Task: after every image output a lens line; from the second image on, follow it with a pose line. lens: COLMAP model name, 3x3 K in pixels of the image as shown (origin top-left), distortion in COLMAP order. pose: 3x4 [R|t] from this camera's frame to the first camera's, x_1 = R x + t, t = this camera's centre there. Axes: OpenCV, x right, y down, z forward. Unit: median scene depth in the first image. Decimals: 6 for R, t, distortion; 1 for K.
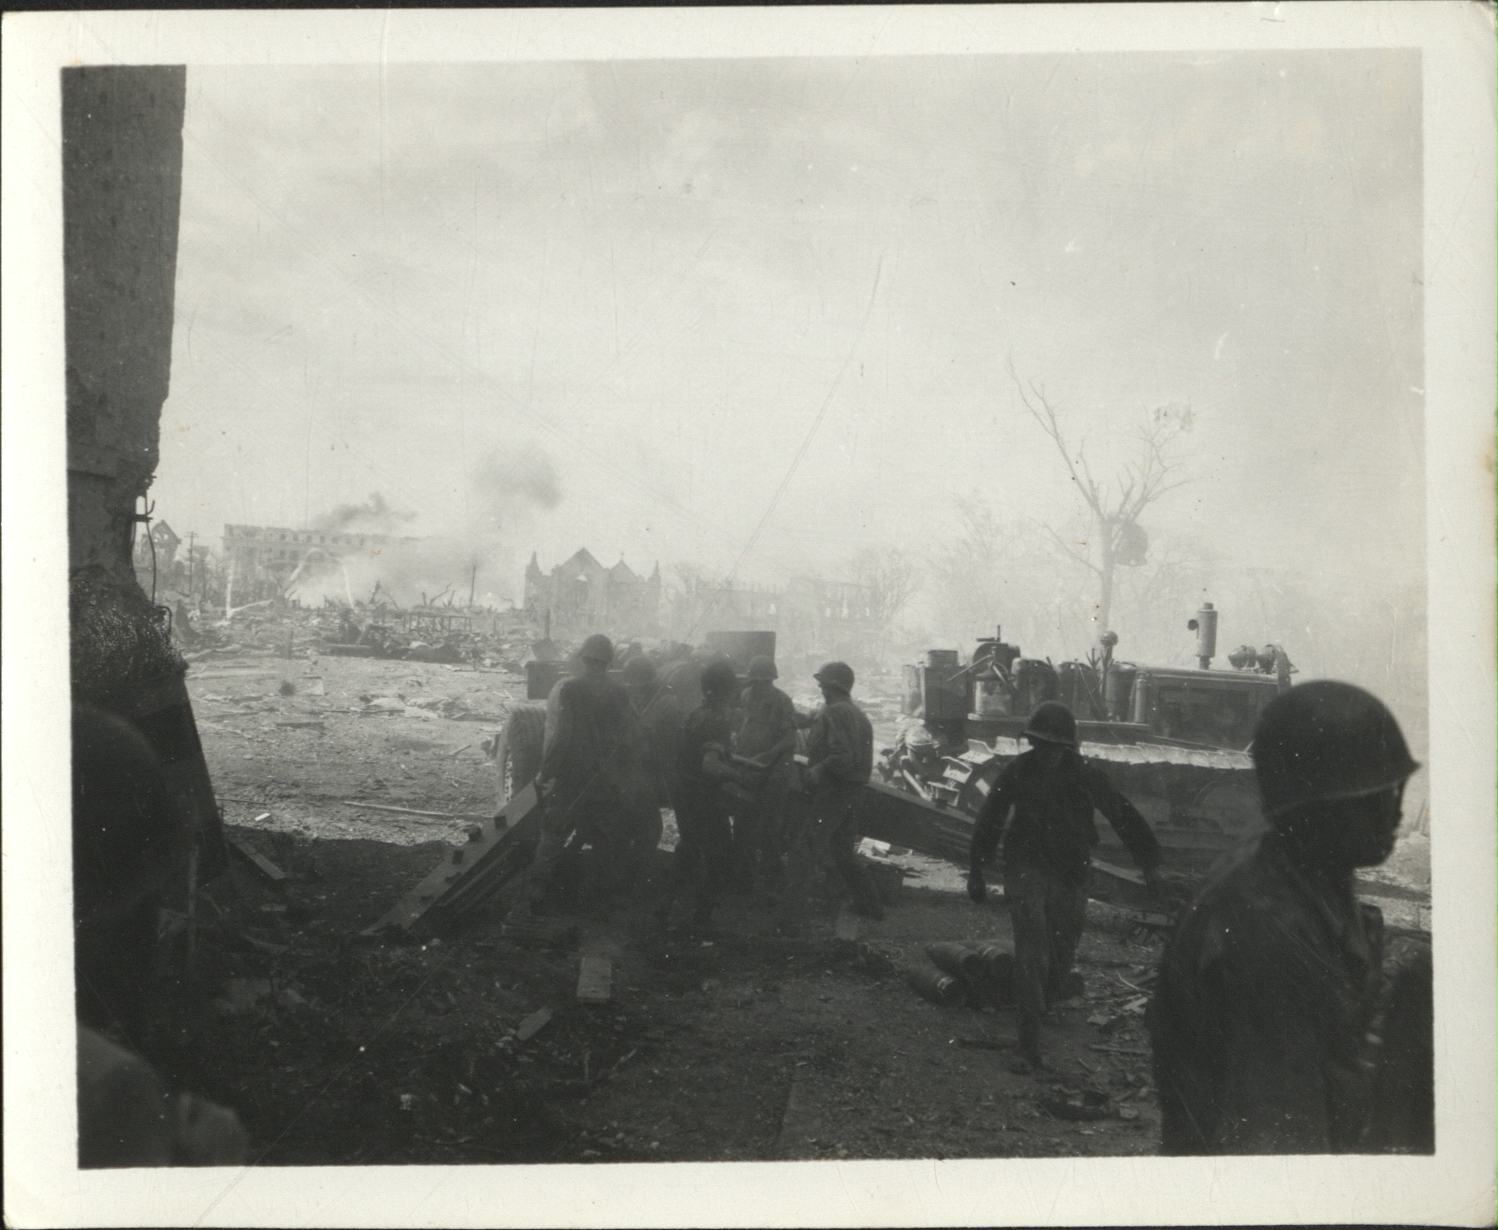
lens RADIAL K [[1652.0, 0, 753.6], [0, 1652.0, 665.5], [0, 0, 1]] dist [0.014747, 0.011612]
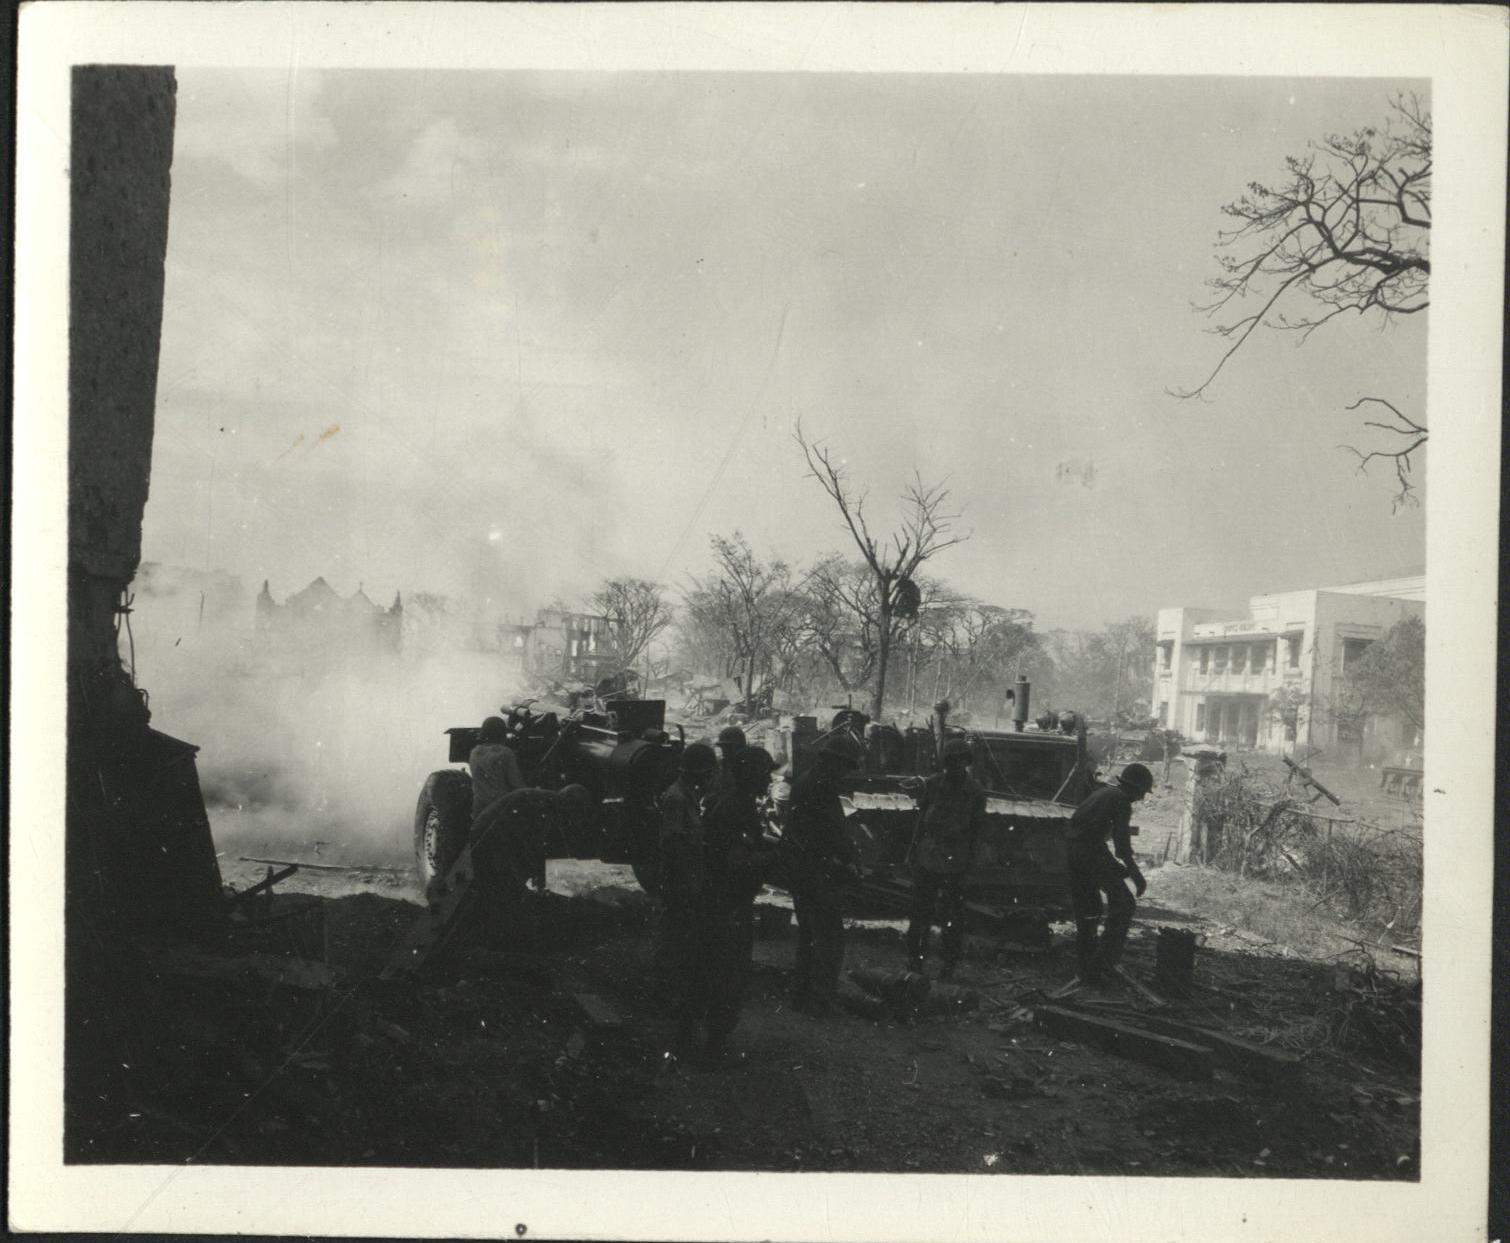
lens RADIAL K [[1771.6, 0, 729.3], [0, 1771.6, 667.3], [0, 0, 1]] dist [0.040442, -0.004683]
pose [[0.983378, -0.000769, 0.181568, -0.099458], [0.001525, 0.999991, -0.004021, -0.024000], [-0.181563, 0.004231, 0.983370, -0.128564]]
